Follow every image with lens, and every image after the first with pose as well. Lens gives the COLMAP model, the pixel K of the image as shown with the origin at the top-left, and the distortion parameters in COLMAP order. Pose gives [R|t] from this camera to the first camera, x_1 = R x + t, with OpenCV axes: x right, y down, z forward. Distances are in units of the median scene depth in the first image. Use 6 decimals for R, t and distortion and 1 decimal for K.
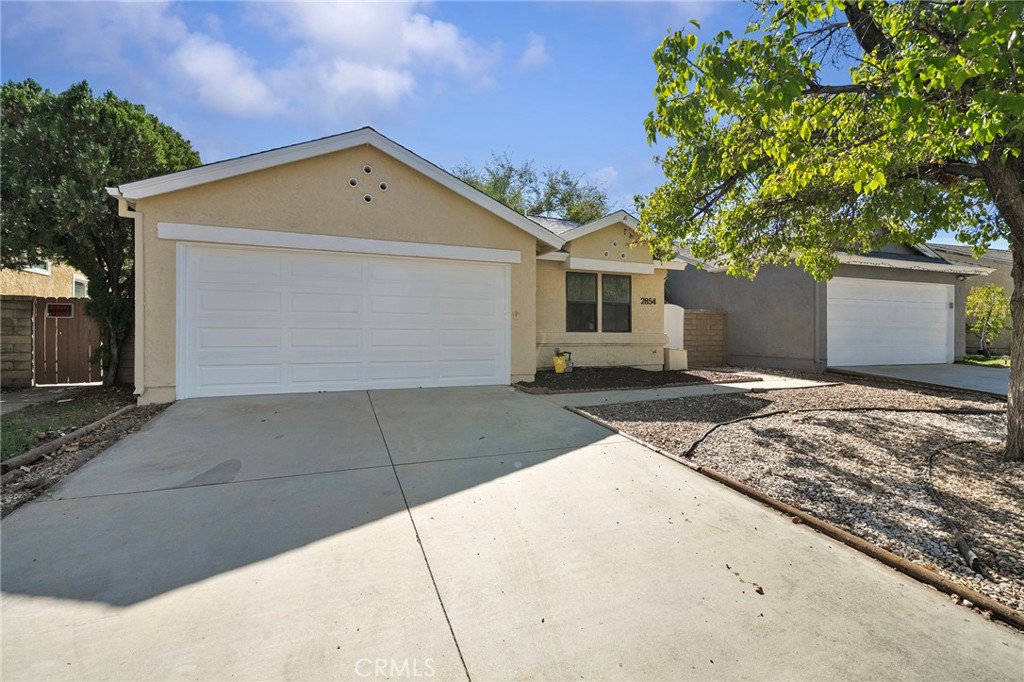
lens RADIAL K [[430.1, 0, 512.0], [0, 430.1, 341.0], [0, 0, 1]] dist [-0.000575, 0.000095]
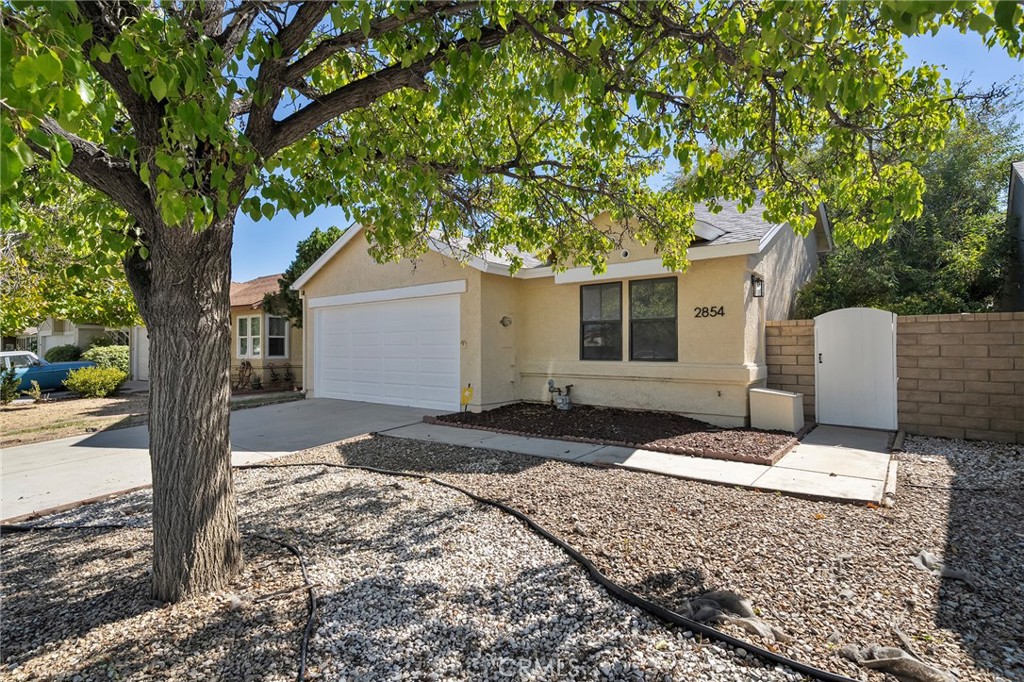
lens RADIAL K [[501.5, 0, 512.0], [0, 501.5, 341.0], [0, 0, 1]] dist [-0.000783, 0.000077]
pose [[0.494835, -0.021757, -0.868715, 1.082969], [-0.014579, 0.999338, -0.033333, -0.029670], [0.868865, 0.029159, 0.494190, 0.525499]]
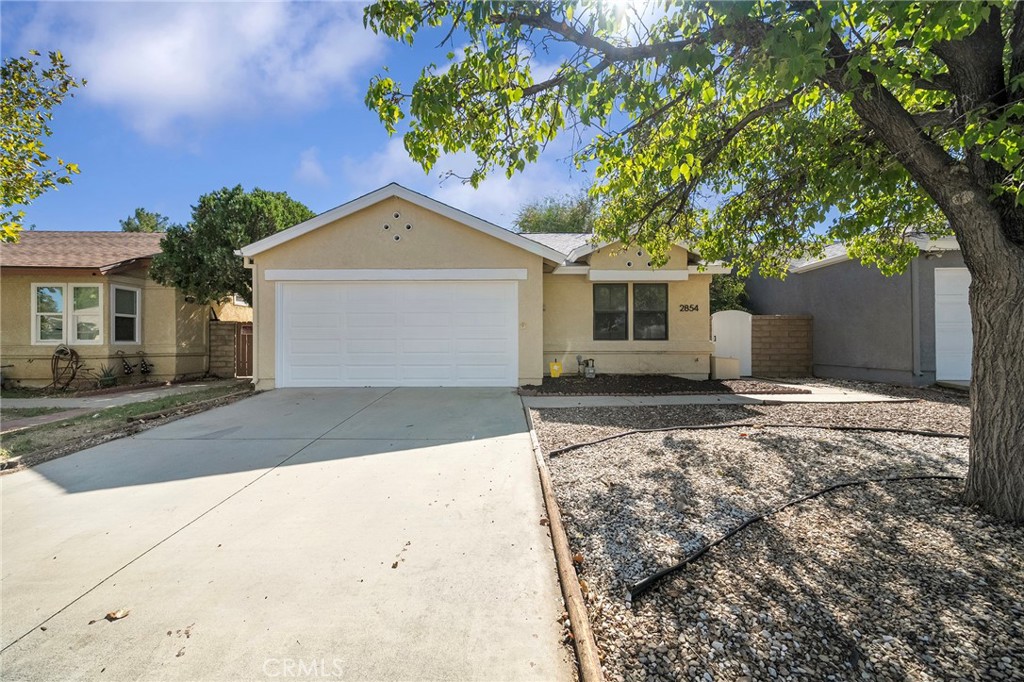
lens RADIAL K [[384.9, 0, 509.9], [0, 384.9, 346.5], [0, 0, 1]] dist [-0.001497, -0.000067]
pose [[0.928583, -0.004459, -0.371098, 0.353255], [-0.000284, 0.999919, -0.012726, 0.007745], [0.371125, 0.011922, 0.928507, 0.051136]]
